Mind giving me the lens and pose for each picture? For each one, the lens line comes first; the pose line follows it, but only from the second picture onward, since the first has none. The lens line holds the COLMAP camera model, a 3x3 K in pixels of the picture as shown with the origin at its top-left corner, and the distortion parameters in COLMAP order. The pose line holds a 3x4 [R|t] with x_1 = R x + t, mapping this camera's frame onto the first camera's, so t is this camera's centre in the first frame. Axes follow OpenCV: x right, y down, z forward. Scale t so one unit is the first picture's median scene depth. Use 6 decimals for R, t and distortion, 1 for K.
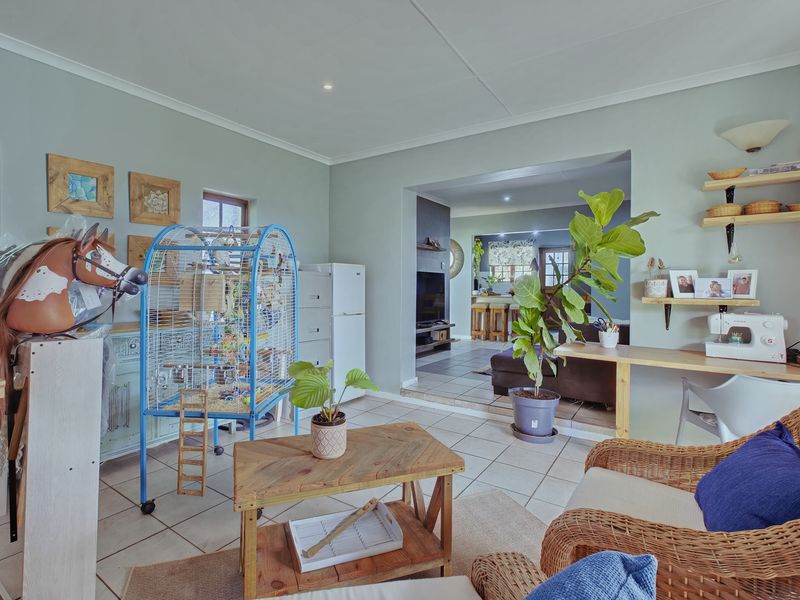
lens RADIAL K [[402.8, 0, 399.4], [0, 402.8, 293.2], [0, 0, 1]] dist [-0.031741, -0.000231]
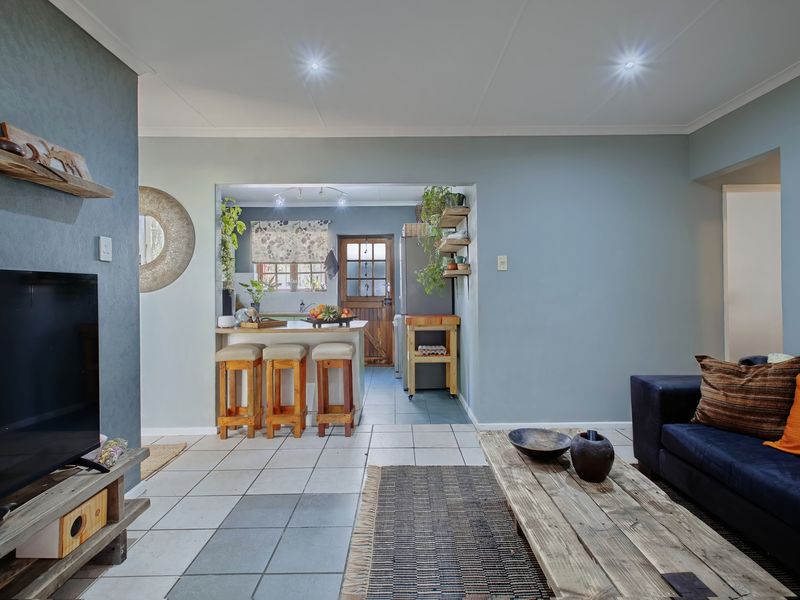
lens RADIAL K [[393.9, 0, 403.1], [0, 393.9, 294.8], [0, 0, 1]] dist [0.005610, -0.000255]
pose [[0.824747, -0.016753, 0.565253, 0.107294], [0.017483, 0.999839, 0.004124, -0.027224], [-0.565231, 0.006481, 0.824907, 0.544206]]
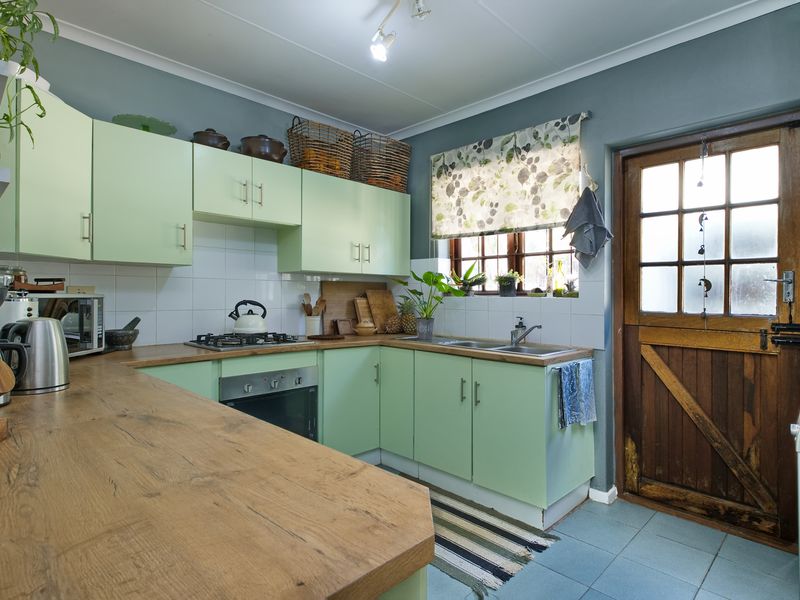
lens RADIAL K [[435.8, 0, 407.3], [0, 435.8, 288.7], [0, 0, 1]] dist [-0.001888, -0.000603]
pose [[0.977367, 0.007097, -0.211431, 0.352558], [-0.011670, 0.999724, -0.020389, -0.031435], [0.211228, 0.022395, 0.977180, 0.896623]]
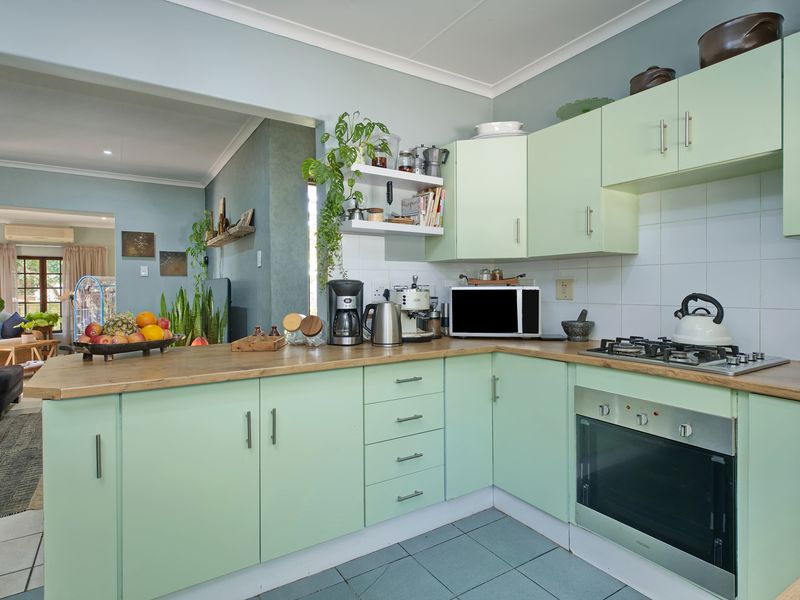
lens RADIAL K [[435.8, 0, 396.4], [0, 435.8, 297.9], [0, 0, 1]] dist [-0.001888, -0.000603]
pose [[-0.404841, 0.032312, -0.913816, 0.431251], [0.004935, 0.999438, 0.033153, -0.034028], [0.914374, 0.008912, -0.404773, 1.158975]]
